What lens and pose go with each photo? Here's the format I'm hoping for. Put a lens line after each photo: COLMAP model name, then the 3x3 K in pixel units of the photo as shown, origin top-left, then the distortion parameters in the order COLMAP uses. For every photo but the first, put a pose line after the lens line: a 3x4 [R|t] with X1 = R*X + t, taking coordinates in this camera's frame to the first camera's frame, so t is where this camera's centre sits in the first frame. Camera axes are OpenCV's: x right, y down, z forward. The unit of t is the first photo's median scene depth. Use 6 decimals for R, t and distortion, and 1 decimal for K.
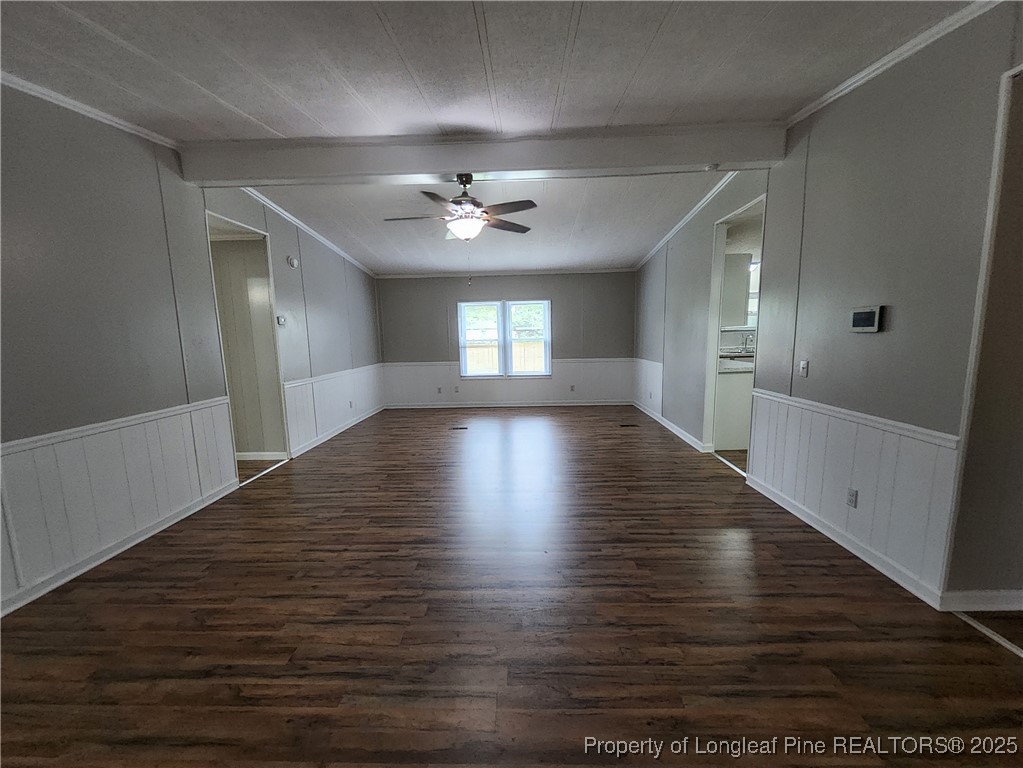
lens RADIAL K [[412.2, 0, 512.1], [0, 412.2, 377.0], [0, 0, 1]] dist [0.003617, -0.002736]
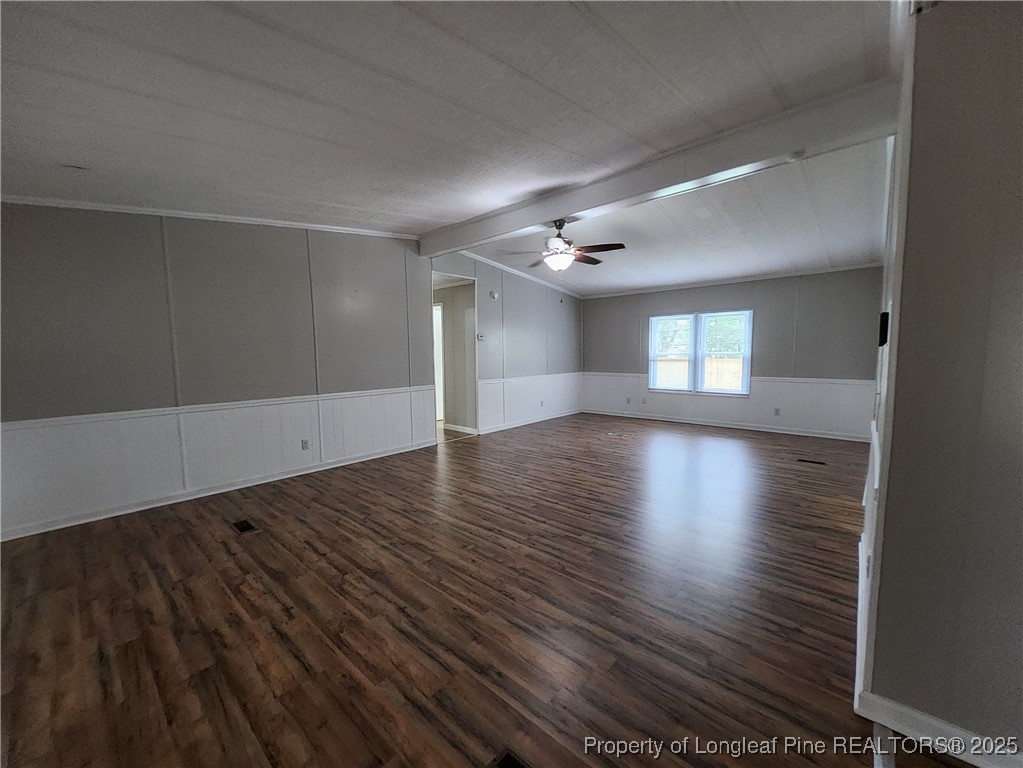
lens RADIAL K [[412.2, 0, 514.4], [0, 412.2, 387.0], [0, 0, 1]] dist [0.003617, -0.002736]
pose [[0.757746, 0.069063, -0.648885, 0.373580], [-0.071783, 0.997171, 0.022306, -0.005149], [0.648590, 0.029677, 0.760559, -0.009413]]
